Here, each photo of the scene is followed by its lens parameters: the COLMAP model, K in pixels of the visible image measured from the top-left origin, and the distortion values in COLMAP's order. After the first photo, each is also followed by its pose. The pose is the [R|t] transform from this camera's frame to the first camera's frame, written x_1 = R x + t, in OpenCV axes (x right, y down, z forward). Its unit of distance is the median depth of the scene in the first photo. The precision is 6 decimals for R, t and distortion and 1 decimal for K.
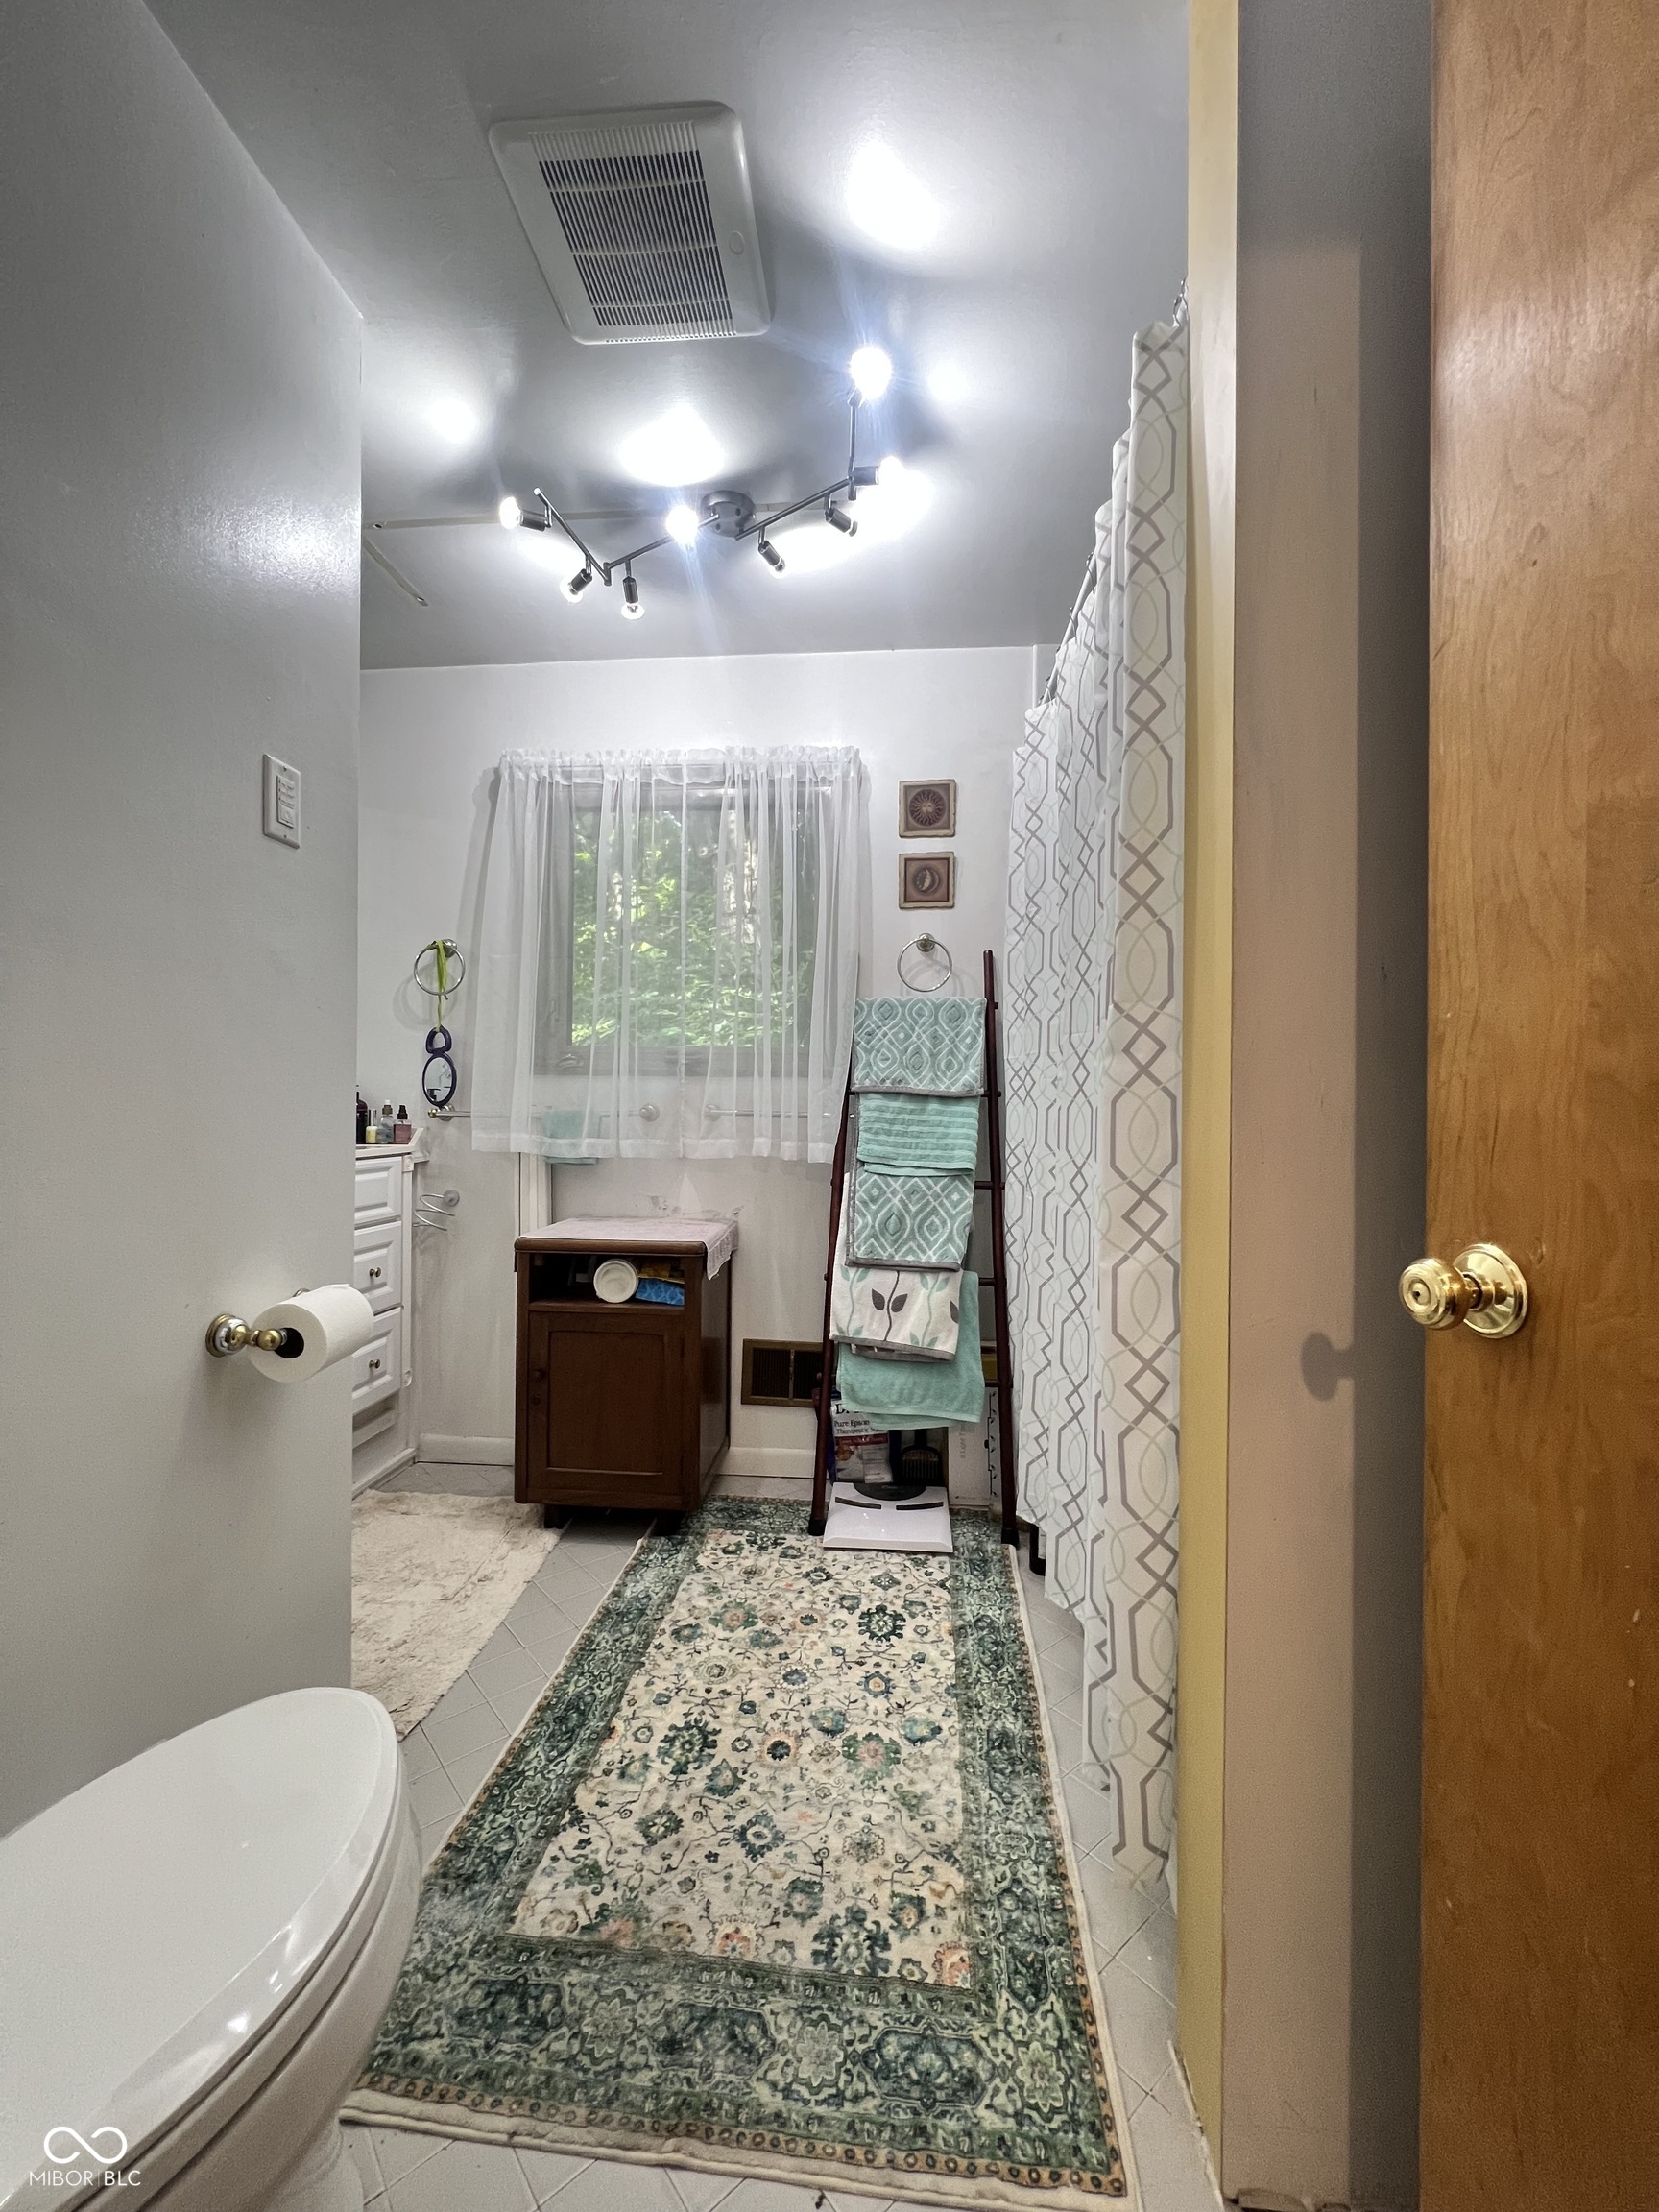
lens RADIAL K [[892.2, 0, 829.7], [0, 892.2, 1104.8], [0, 0, 1]] dist [-0.001822, 0.001177]
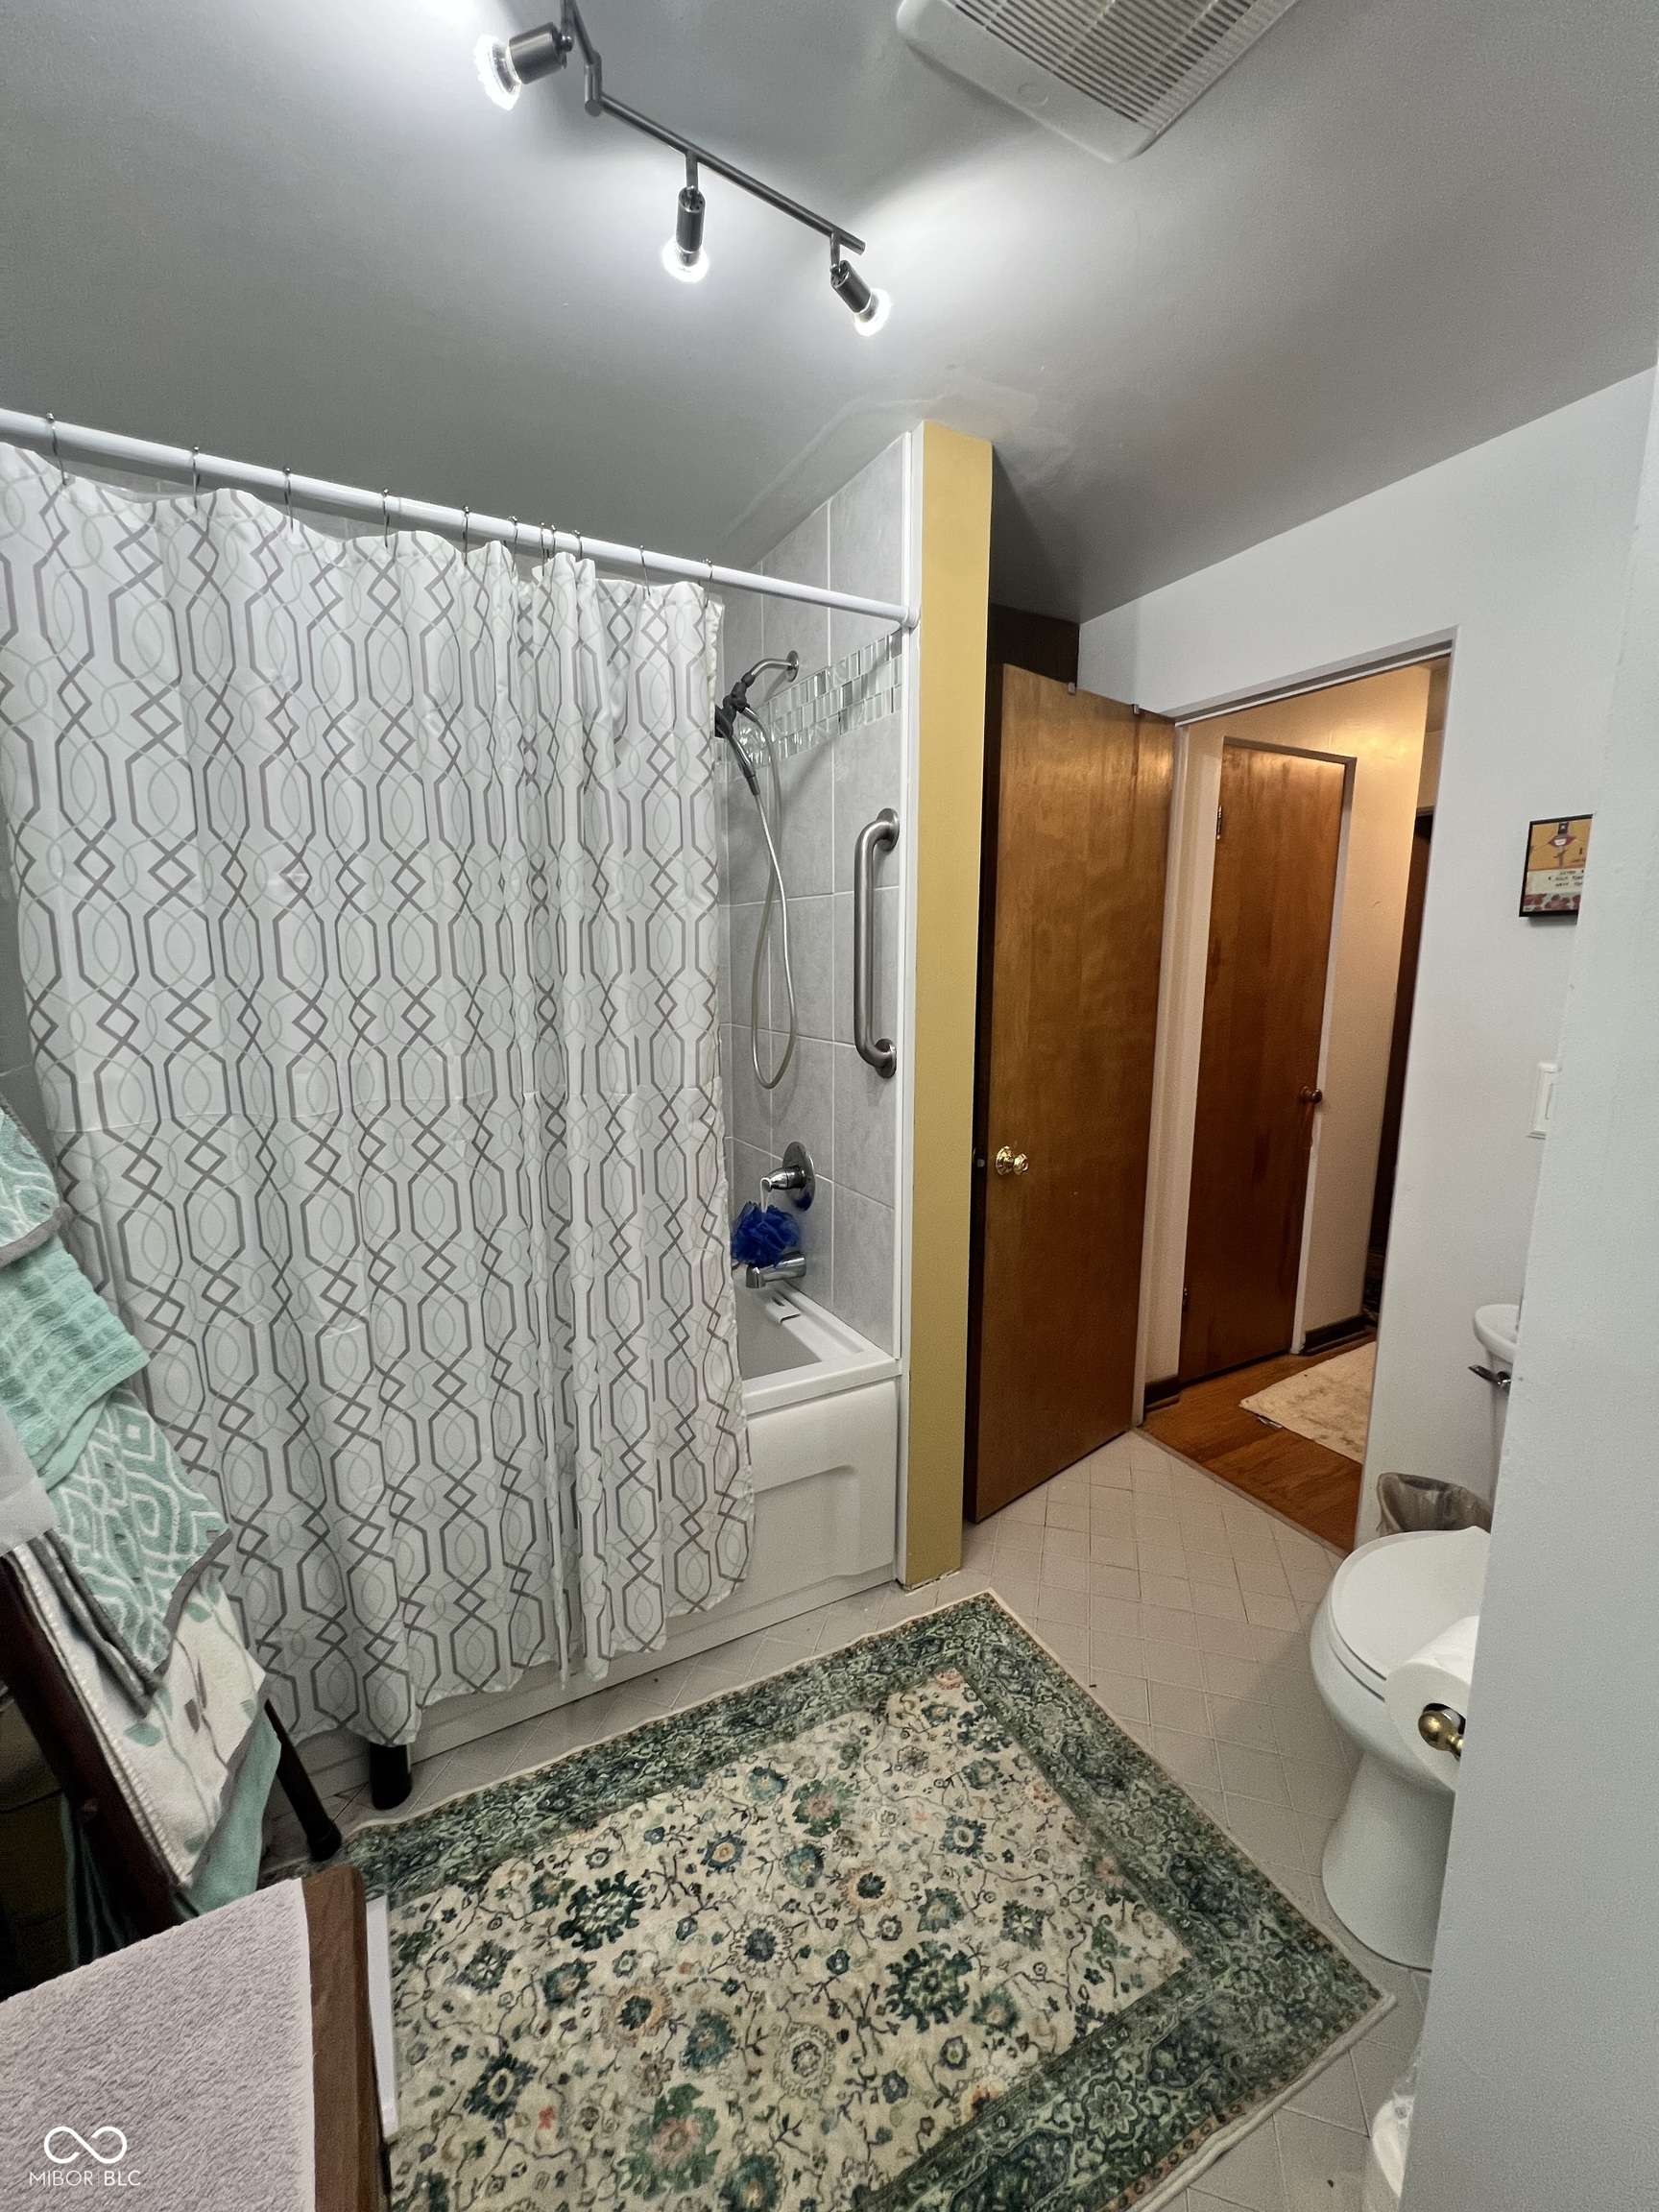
lens RADIAL K [[884.2, 0, 829.5], [0, 884.2, 1106.0], [0, 0, 1]] dist [-0.002745, 0.001051]
pose [[-0.549886, -0.149582, 0.821736, -0.534762], [-0.006374, 0.984556, 0.174955, -0.192954], [-0.835215, 0.090967, -0.542347, 1.167701]]
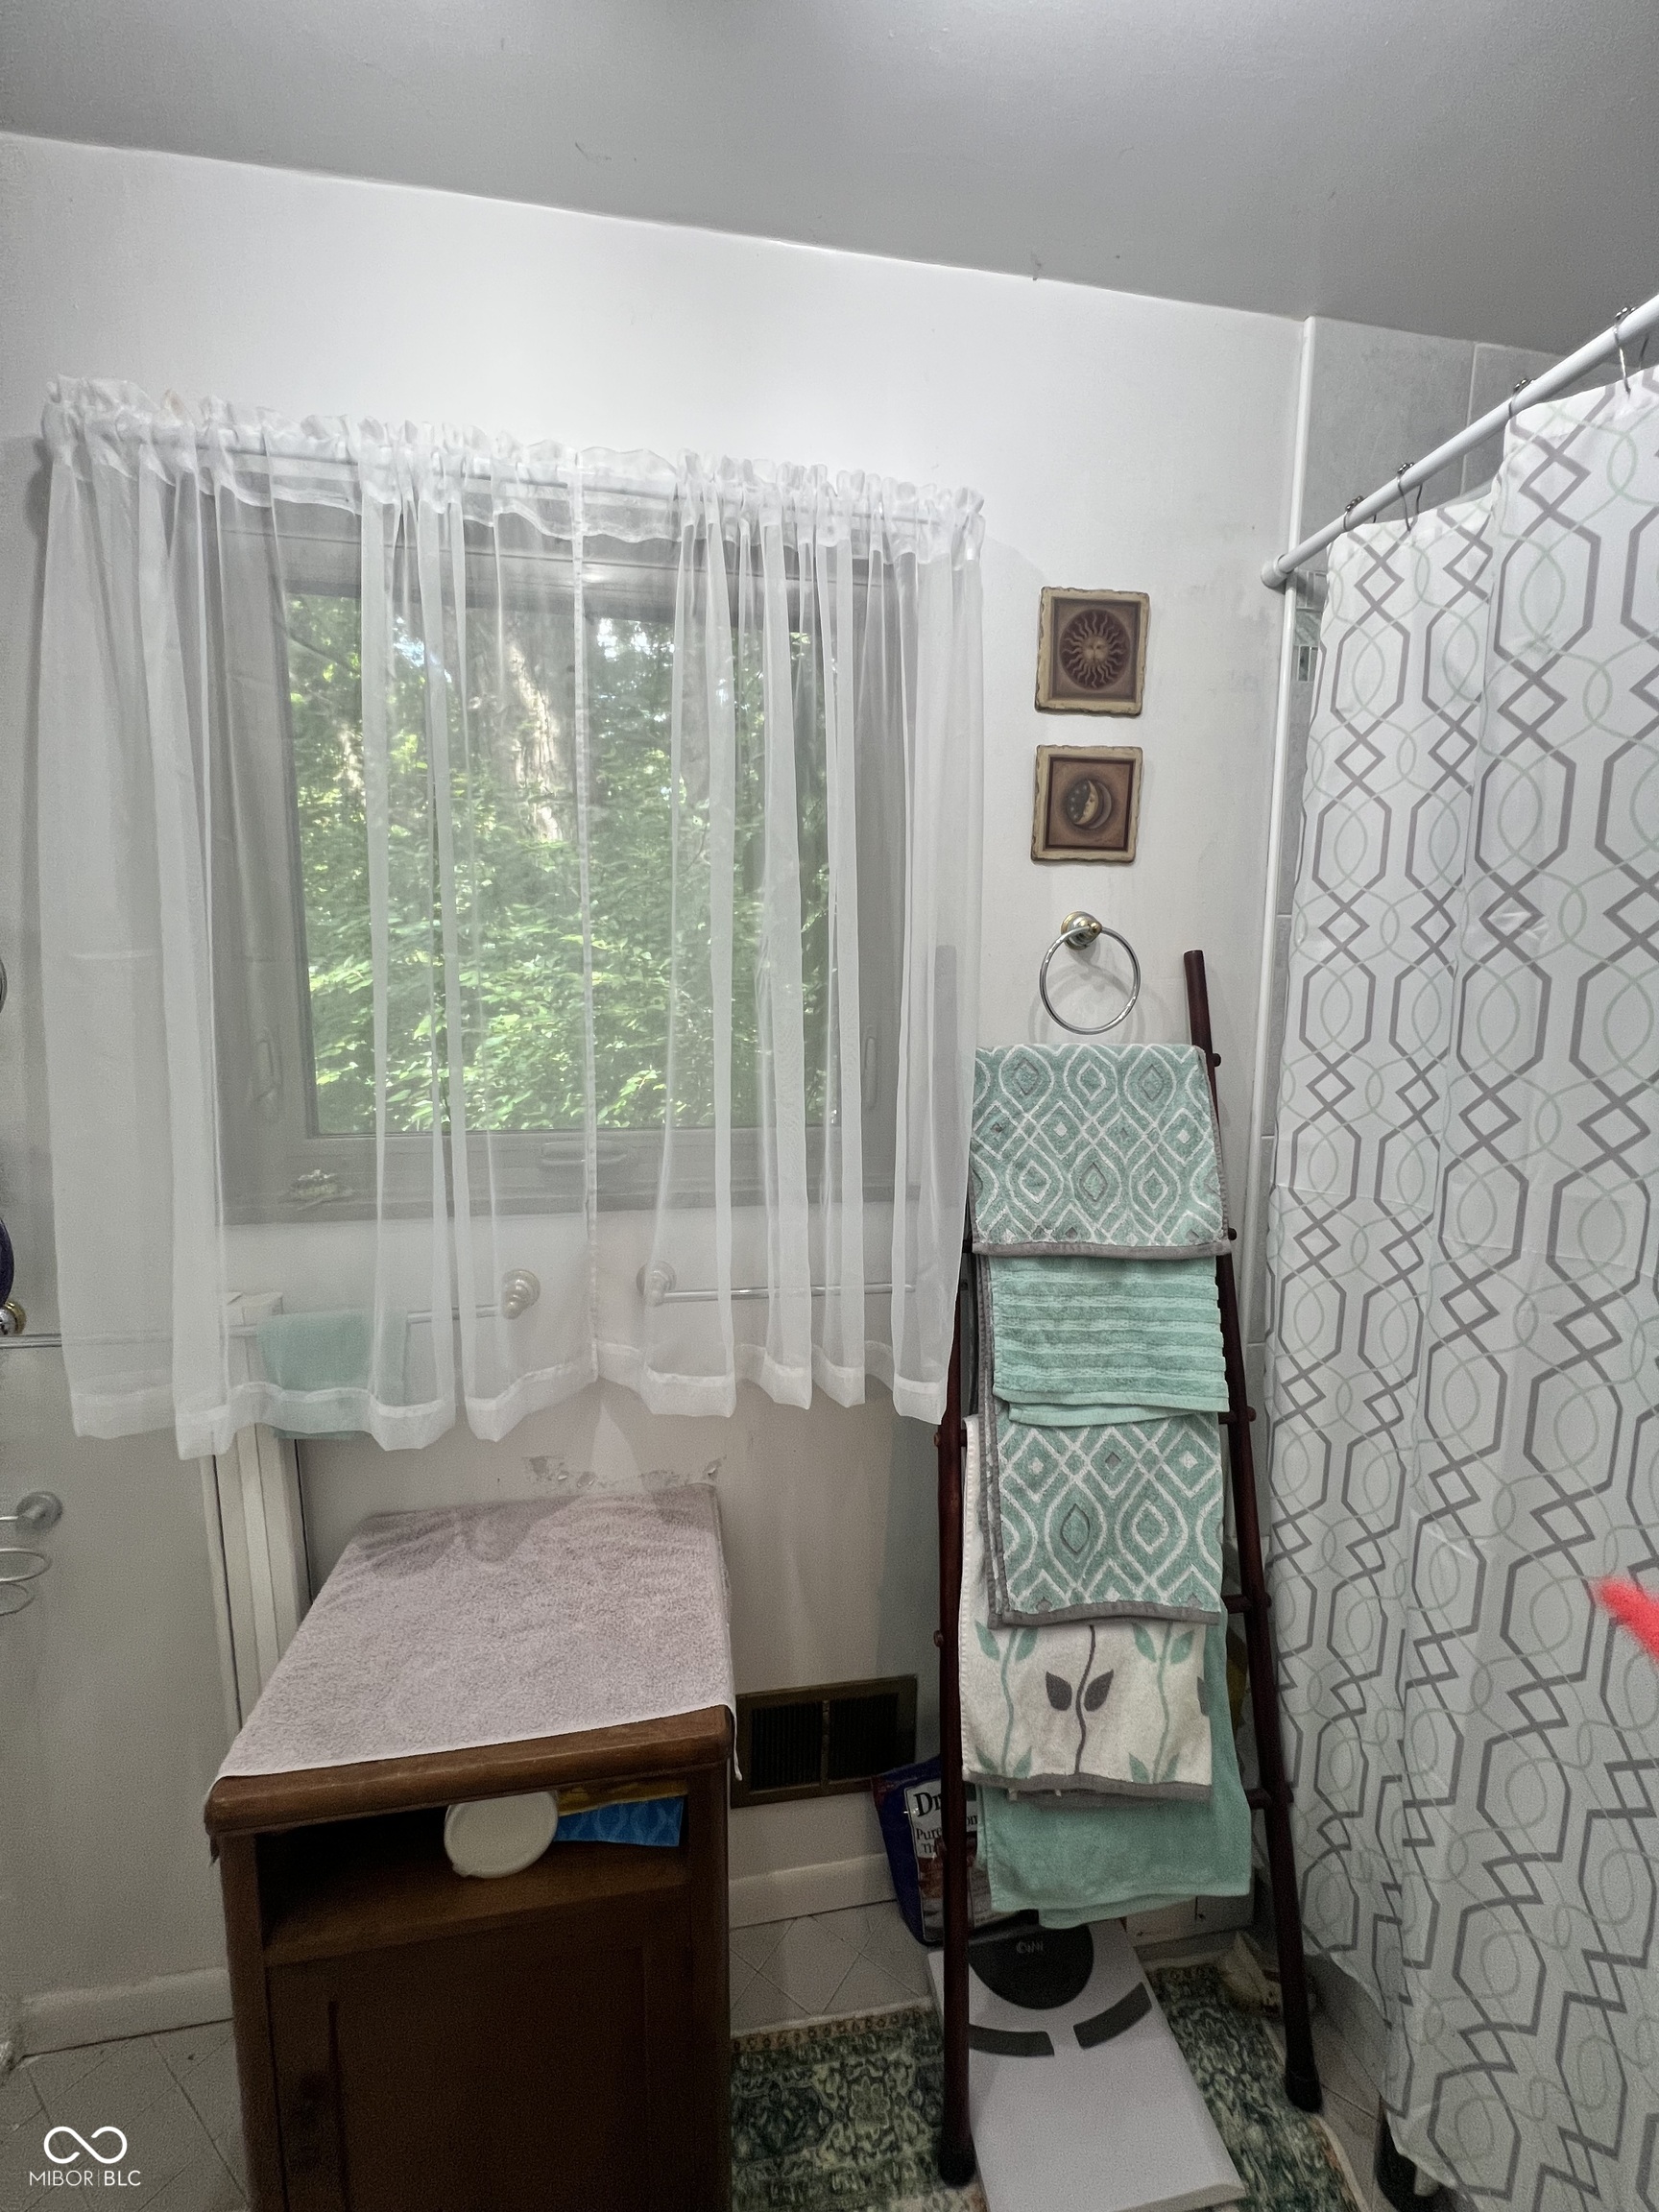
lens RADIAL K [[892.2, 0, 829.7], [0, 892.2, 1104.8], [0, 0, 1]] dist [-0.001822, 0.001177]
pose [[0.967980, -0.037781, 0.248170, -0.221039], [0.004726, 0.991177, 0.132462, -0.209494], [-0.250985, -0.127048, 0.959617, 0.739200]]
